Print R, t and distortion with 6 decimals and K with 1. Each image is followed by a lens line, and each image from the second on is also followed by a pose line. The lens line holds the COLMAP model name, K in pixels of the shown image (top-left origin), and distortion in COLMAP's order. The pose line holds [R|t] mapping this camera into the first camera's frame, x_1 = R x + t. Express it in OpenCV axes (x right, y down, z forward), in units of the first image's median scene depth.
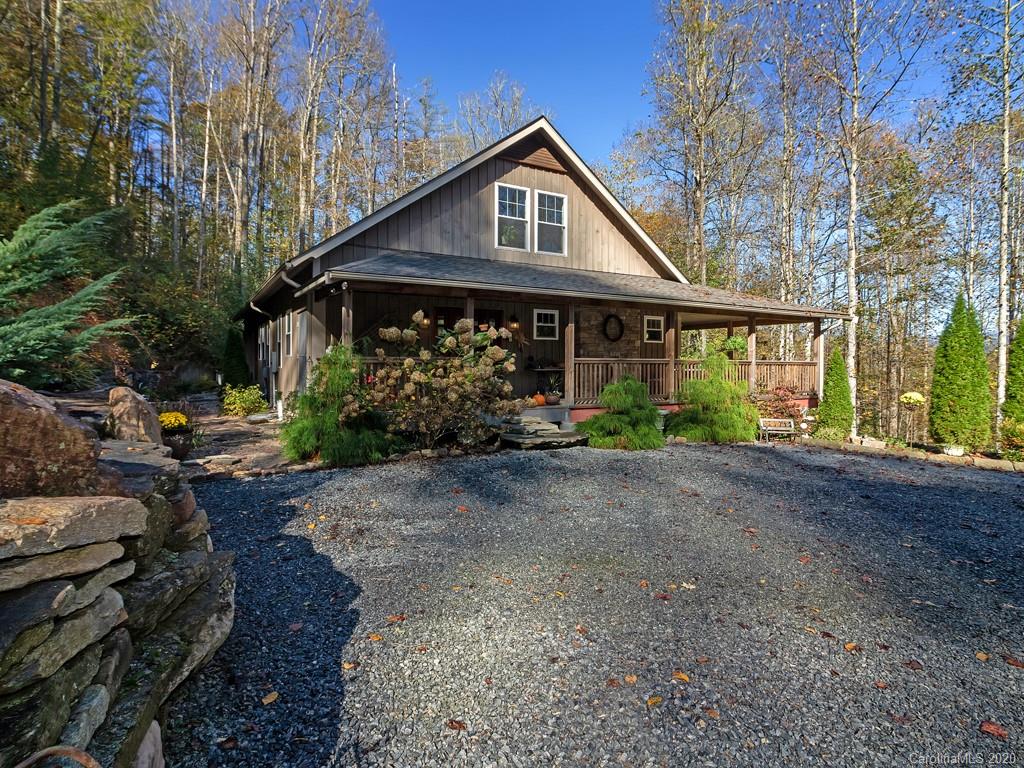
lens RADIAL K [[542.8, 0, 509.9], [0, 542.8, 366.4], [0, 0, 1]] dist [0.002339, 0.000482]
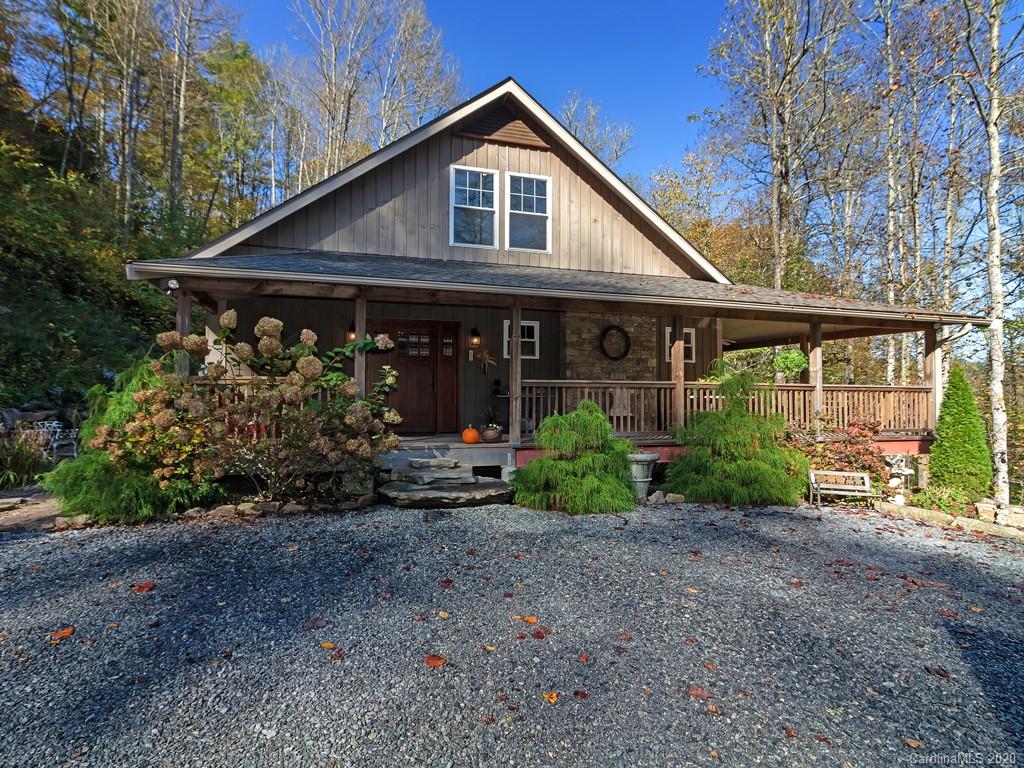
lens RADIAL K [[534.1, 0, 481.2], [0, 534.1, 379.5], [0, 0, 1]] dist [0.001279, 0.000465]
pose [[0.971616, -0.004960, -0.236511, 0.194445], [-0.003058, 0.999433, -0.033522, 0.007450], [0.236544, 0.033294, 0.971050, 0.233280]]
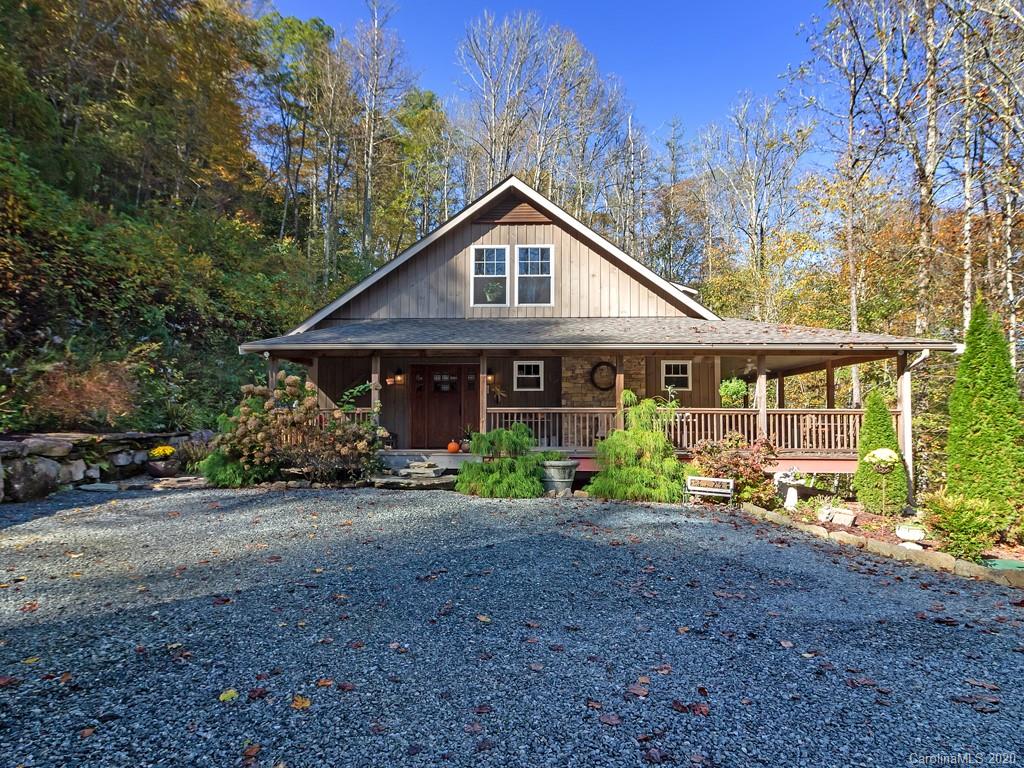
lens RADIAL K [[572.8, 0, 509.8], [0, 572.8, 405.3], [0, 0, 1]] dist [-0.000355, 0.000552]
pose [[0.851319, -0.017267, -0.524364, 0.595751], [-0.001282, 0.999387, -0.034989, 0.014815], [0.524647, 0.030459, 0.850775, 0.080950]]
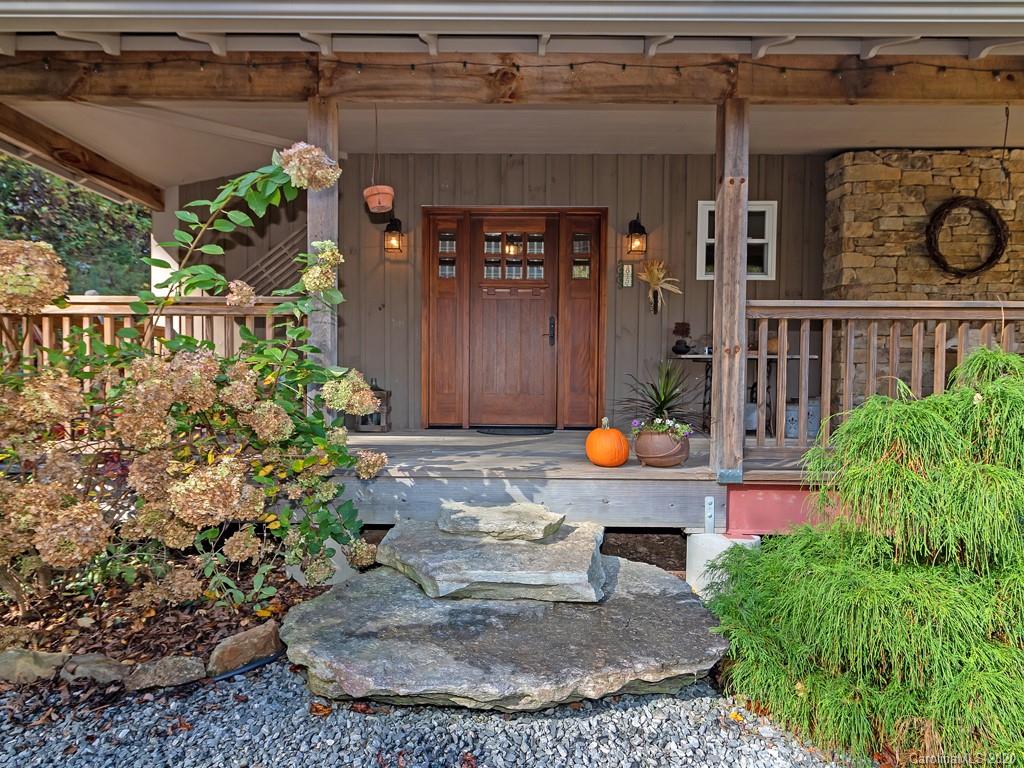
lens RADIAL K [[575.5, 0, 490.2], [0, 575.5, 390.2], [0, 0, 1]] dist [-0.001453, -0.000321]
pose [[0.857589, 0.019316, -0.513973, 0.128623], [-0.007807, 0.999668, 0.024543, 0.019438], [0.514276, -0.017035, 0.857455, 0.565200]]
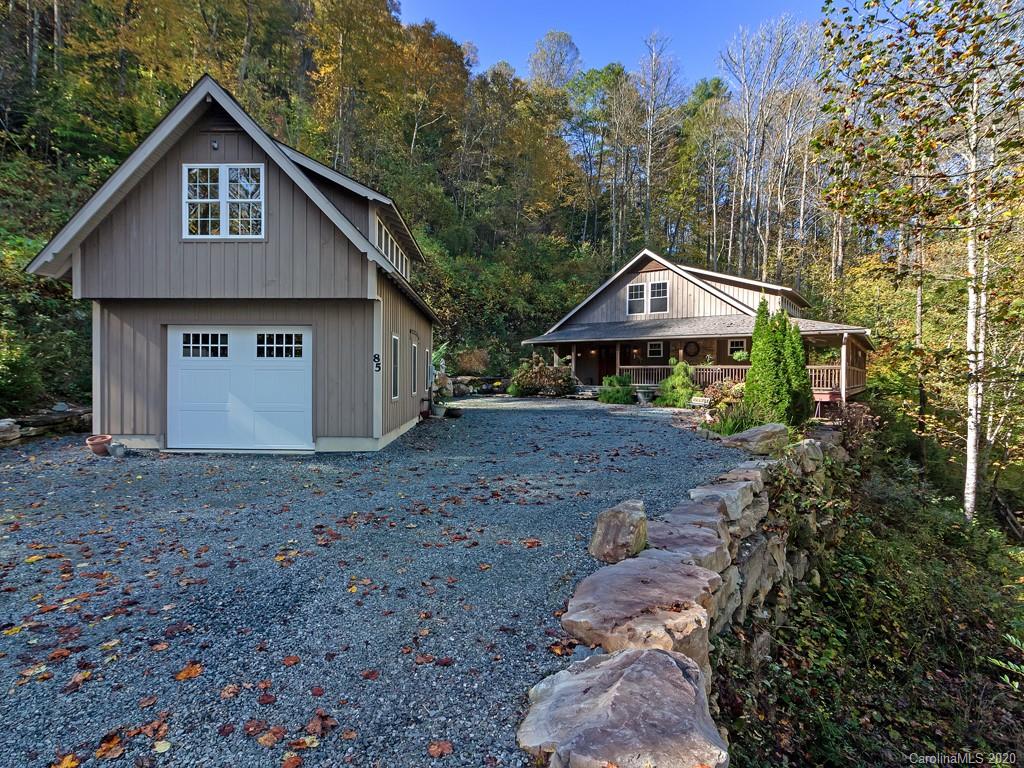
lens RADIAL K [[534.1, 0, 481.2], [0, 534.1, 379.5], [0, 0, 1]] dist [0.001279, 0.000465]
pose [[0.392918, 0.008253, -0.919536, 1.606915], [-0.010353, 0.999936, 0.004551, 0.029745], [0.919515, 0.007732, 0.392979, -0.340009]]
